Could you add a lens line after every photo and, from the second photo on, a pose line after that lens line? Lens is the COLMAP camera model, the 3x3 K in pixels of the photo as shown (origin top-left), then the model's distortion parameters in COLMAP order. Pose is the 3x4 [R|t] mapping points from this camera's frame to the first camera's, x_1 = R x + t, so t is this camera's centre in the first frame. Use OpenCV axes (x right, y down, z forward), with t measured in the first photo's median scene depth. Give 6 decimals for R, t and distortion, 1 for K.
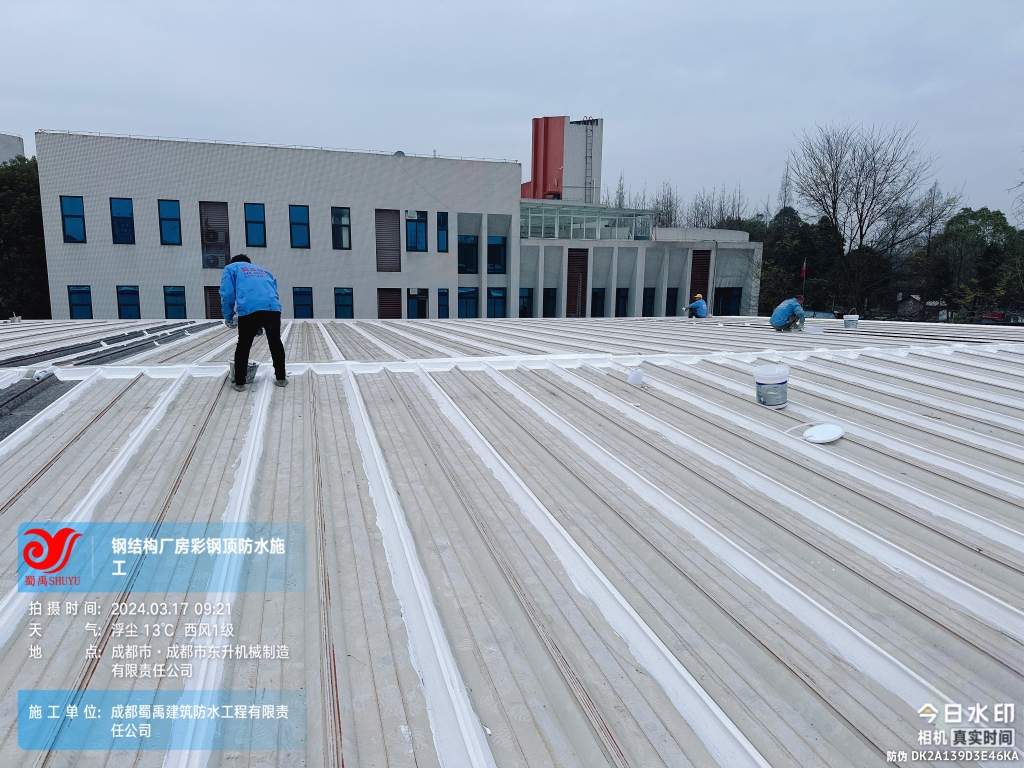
lens RADIAL K [[717.7, 0, 514.2], [0, 717.7, 384.9], [0, 0, 1]] dist [0.069927, -0.087822]
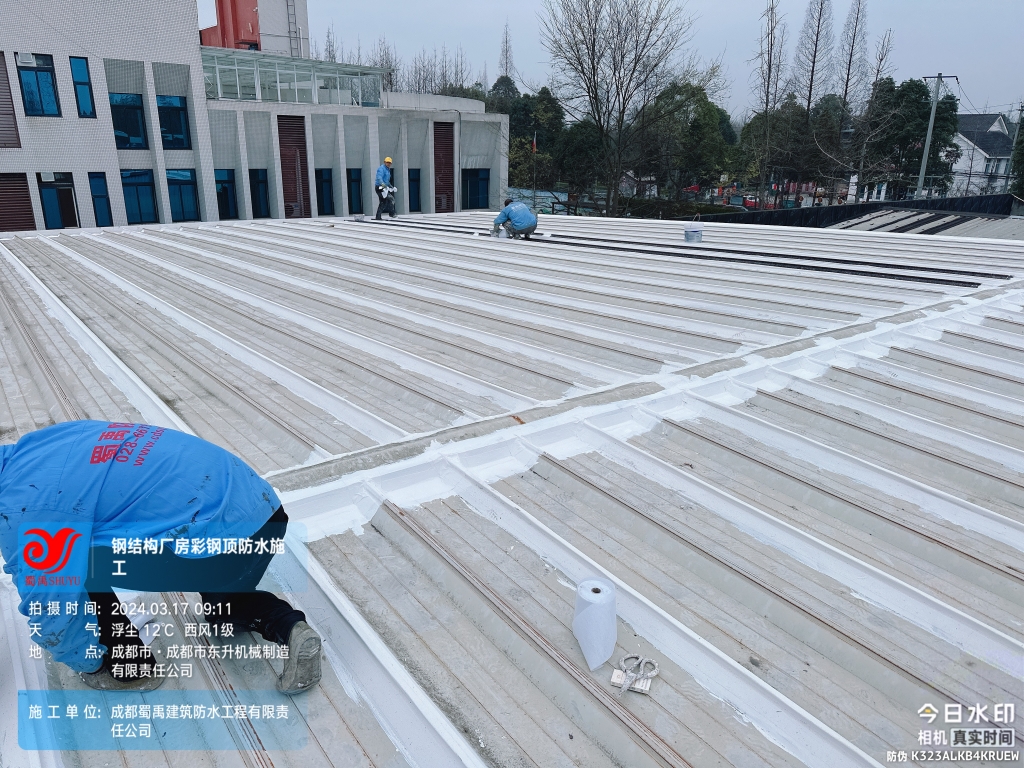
lens RADIAL K [[717.7, 0, 510.9], [0, 717.7, 382.4], [0, 0, 1]] dist [0.069927, -0.087822]
pose [[0.932589, -0.108146, 0.344357, 0.010472], [0.050452, 0.983749, 0.172314, -0.030590], [-0.357396, -0.143325, 0.922890, 0.156132]]
